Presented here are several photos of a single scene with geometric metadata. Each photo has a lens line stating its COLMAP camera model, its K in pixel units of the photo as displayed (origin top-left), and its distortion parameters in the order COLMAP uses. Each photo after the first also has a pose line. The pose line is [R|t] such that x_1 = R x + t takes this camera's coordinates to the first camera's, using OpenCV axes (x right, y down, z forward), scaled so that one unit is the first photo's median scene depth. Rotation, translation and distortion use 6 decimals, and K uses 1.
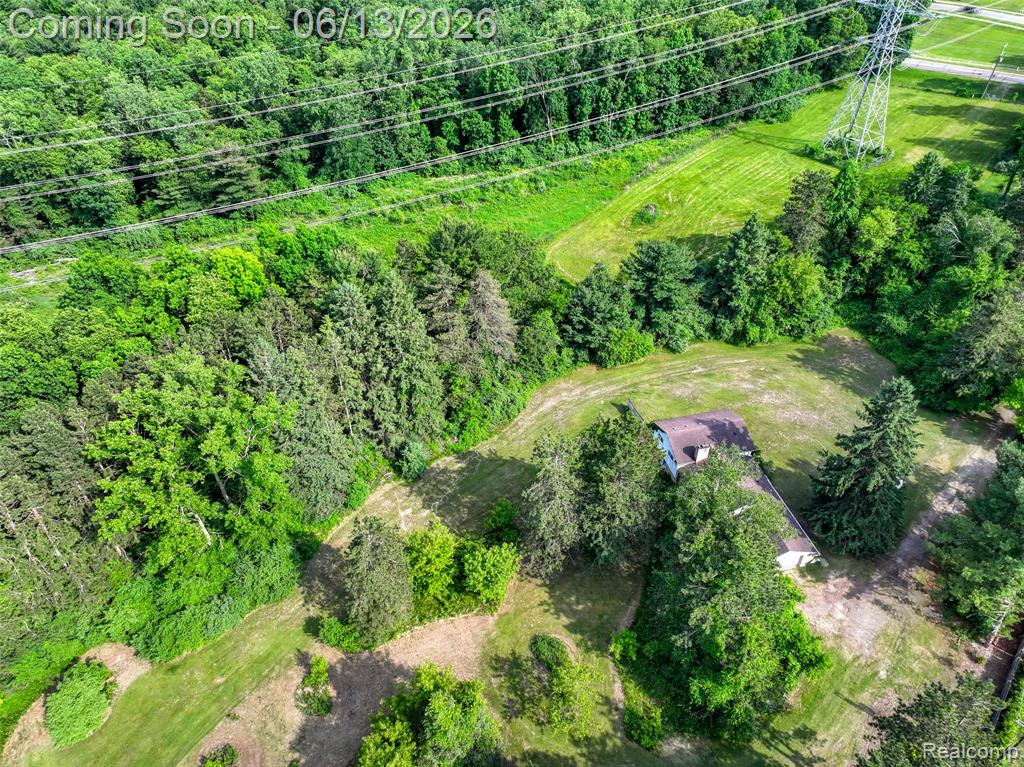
lens RADIAL K [[720.4, 0, 517.2], [0, 720.4, 377.7], [0, 0, 1]] dist [0.004808, 0.008036]
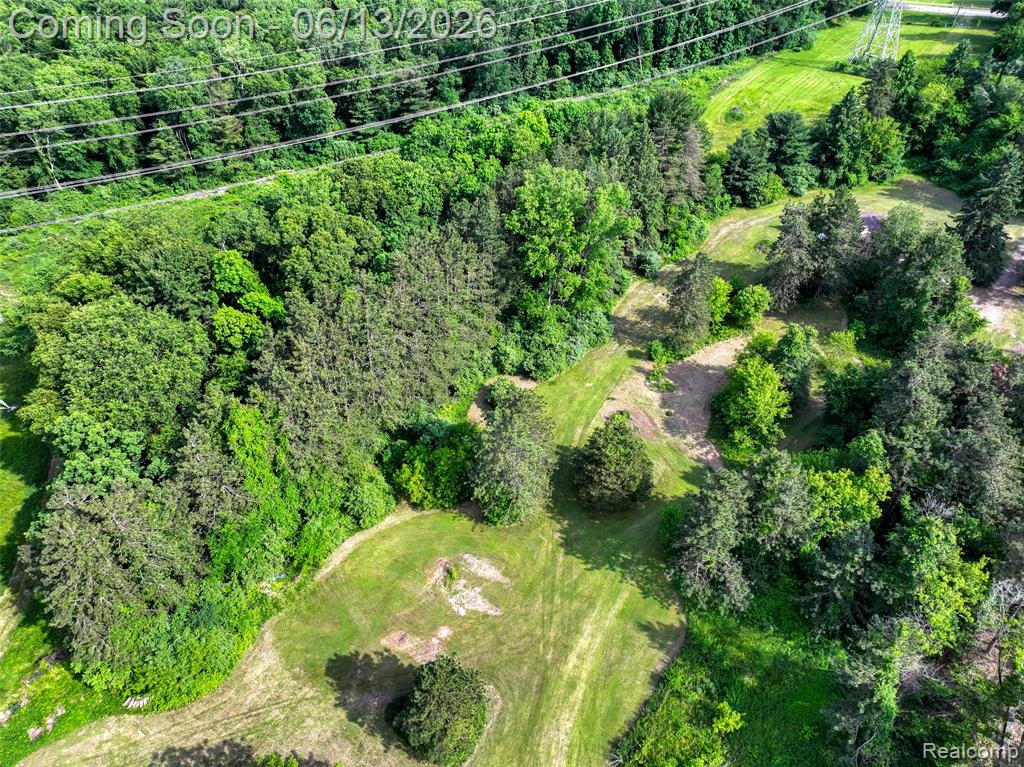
lens RADIAL K [[720.4, 0, 517.2], [0, 720.4, 377.7], [0, 0, 1]] dist [0.004808, 0.008036]
pose [[0.992244, -0.080914, 0.094370, -0.452804], [0.080601, 0.996721, 0.007130, 0.248116], [-0.094638, 0.000532, 0.995512, -0.296210]]
